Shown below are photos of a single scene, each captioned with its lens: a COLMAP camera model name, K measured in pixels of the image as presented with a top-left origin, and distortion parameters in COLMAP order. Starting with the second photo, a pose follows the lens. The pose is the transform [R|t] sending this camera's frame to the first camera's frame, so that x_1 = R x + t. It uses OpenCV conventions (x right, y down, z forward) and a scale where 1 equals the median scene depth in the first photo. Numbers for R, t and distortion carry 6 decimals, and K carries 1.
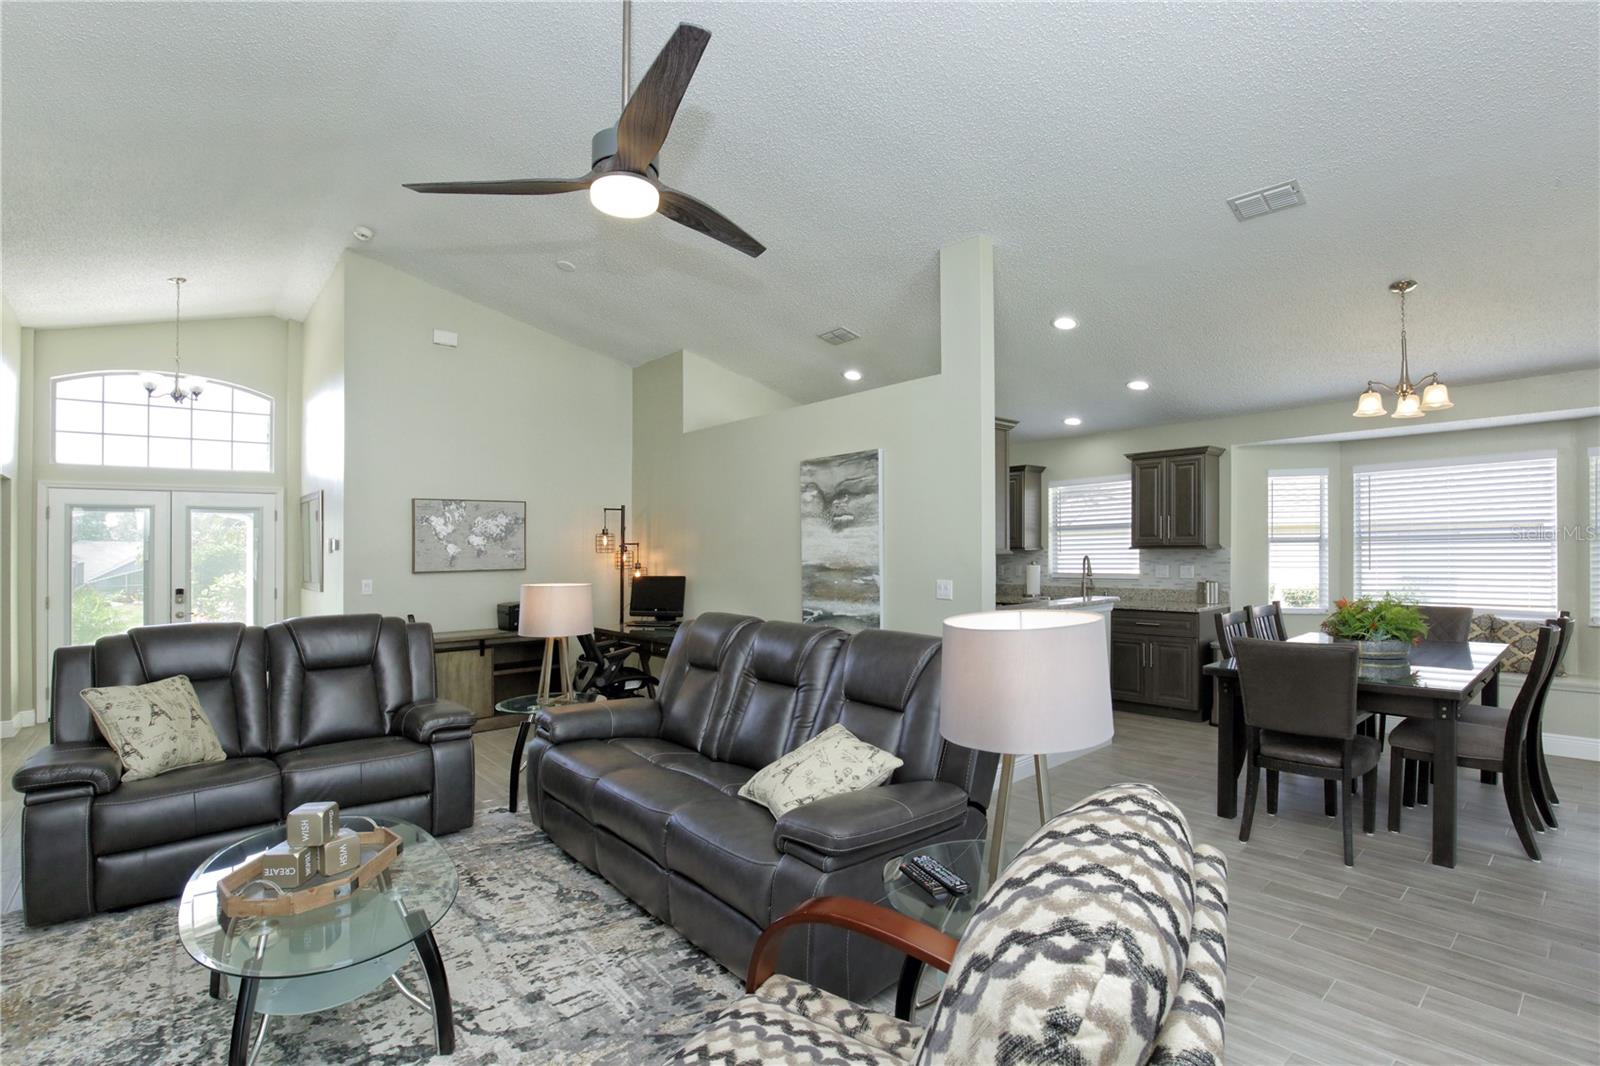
lens RADIAL K [[746.4, 0, 823.9], [0, 746.4, 558.7], [0, 0, 1]] dist [-0.002229, -0.000585]
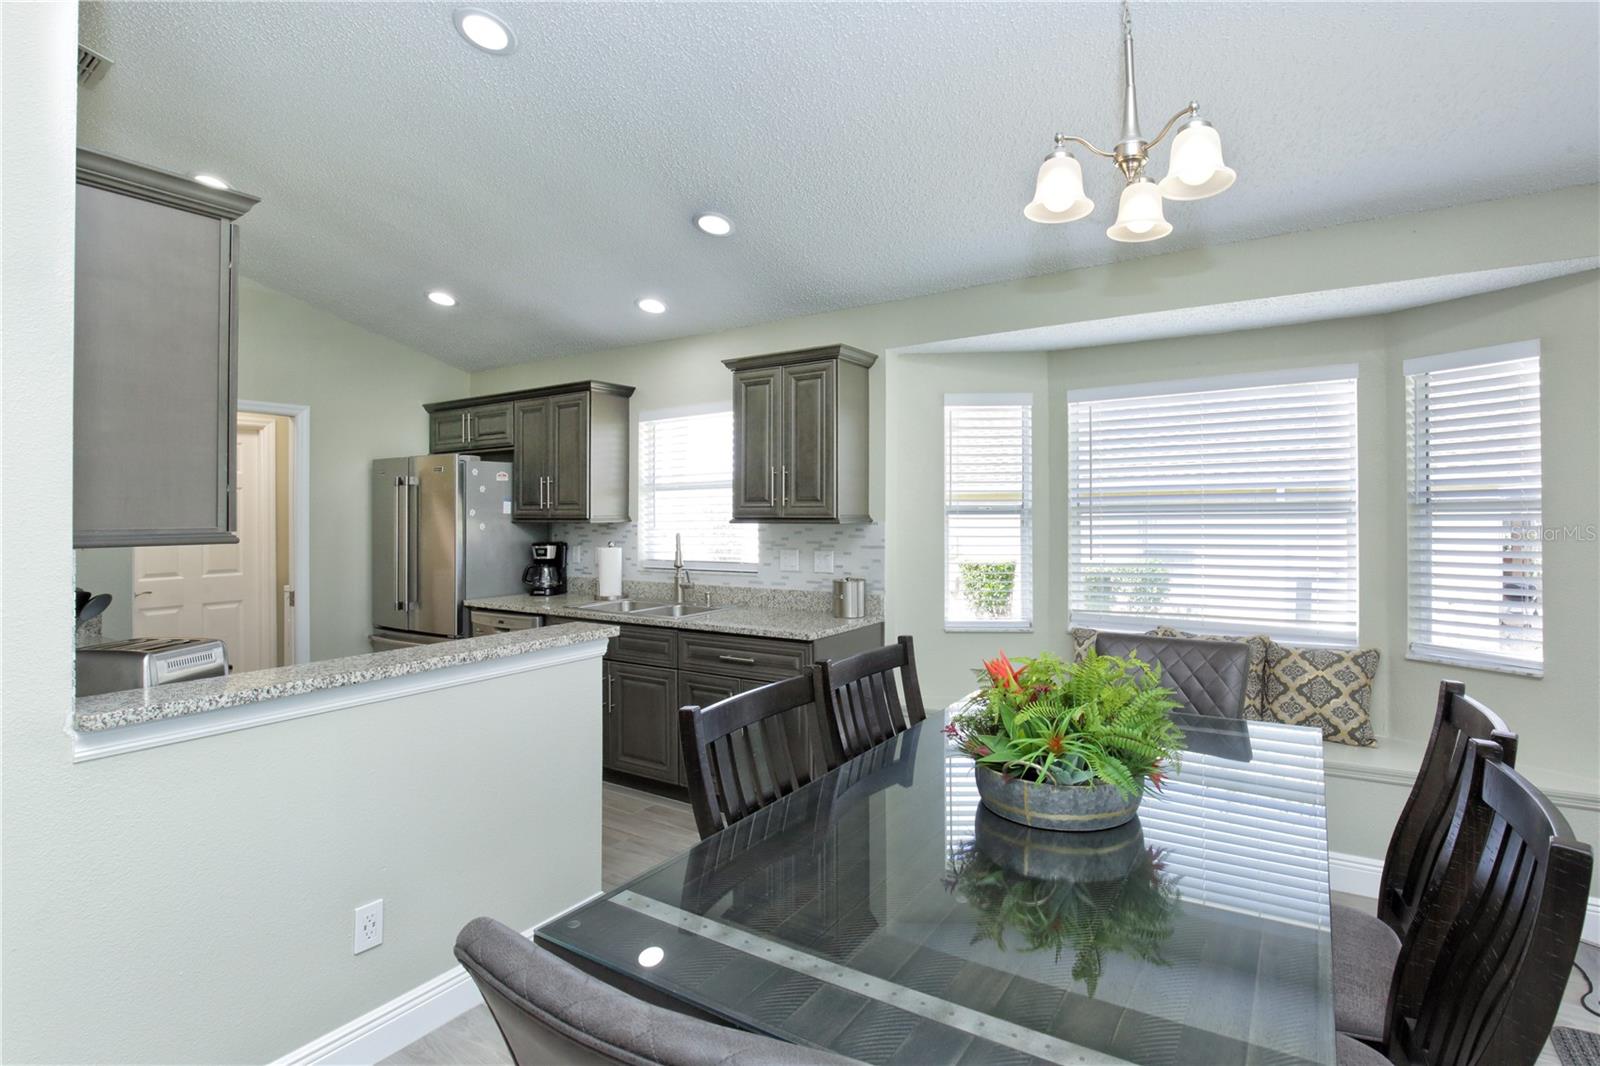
lens RADIAL K [[746.4, 0, 801.5], [0, 746.4, 522.2], [0, 0, 1]] dist [-0.002229, -0.000585]
pose [[0.973895, 0.003361, 0.226972, 0.345807], [-0.002700, 0.999991, -0.003223, -0.012412], [-0.226981, 0.002527, 0.973896, 0.435844]]
